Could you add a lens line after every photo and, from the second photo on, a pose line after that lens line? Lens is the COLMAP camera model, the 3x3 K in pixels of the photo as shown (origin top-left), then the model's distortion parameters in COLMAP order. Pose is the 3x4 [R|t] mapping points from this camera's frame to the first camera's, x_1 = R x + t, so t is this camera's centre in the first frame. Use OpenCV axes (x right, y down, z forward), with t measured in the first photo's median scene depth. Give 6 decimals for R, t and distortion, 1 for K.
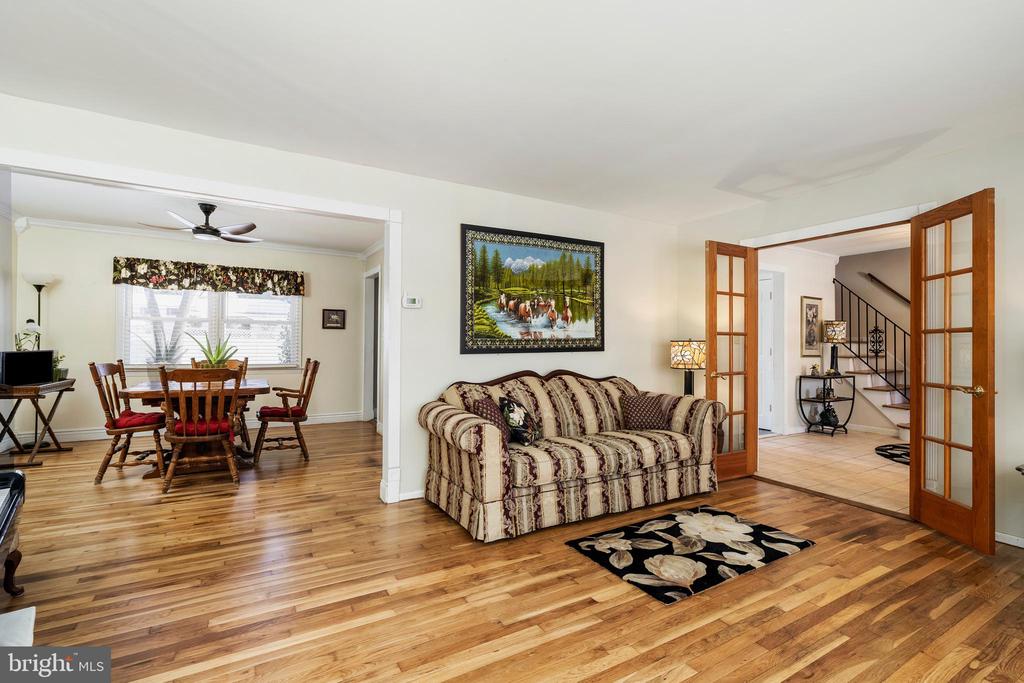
lens RADIAL K [[474.5, 0, 514.1], [0, 474.5, 338.6], [0, 0, 1]] dist [-0.003417, 0.002682]
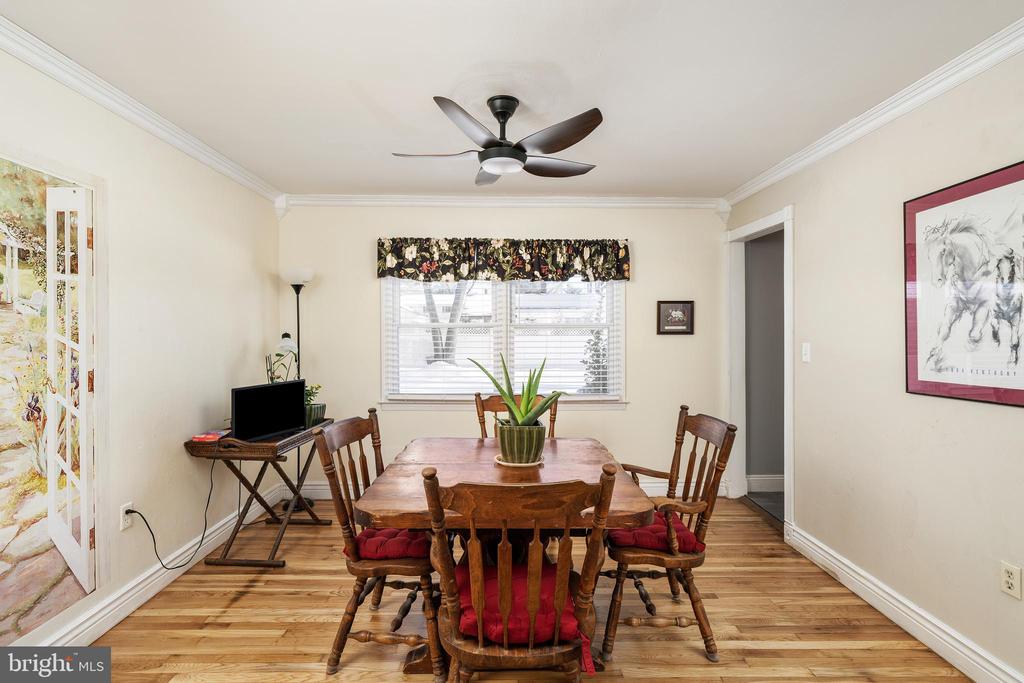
lens RADIAL K [[500.2, 0, 507.3], [0, 500.2, 337.0], [0, 0, 1]] dist [-0.003570, 0.000821]
pose [[0.874713, -0.009452, -0.484550, -0.307593], [0.016295, 0.999818, 0.009912, -0.031064], [0.484368, -0.016566, 0.874708, 0.424930]]
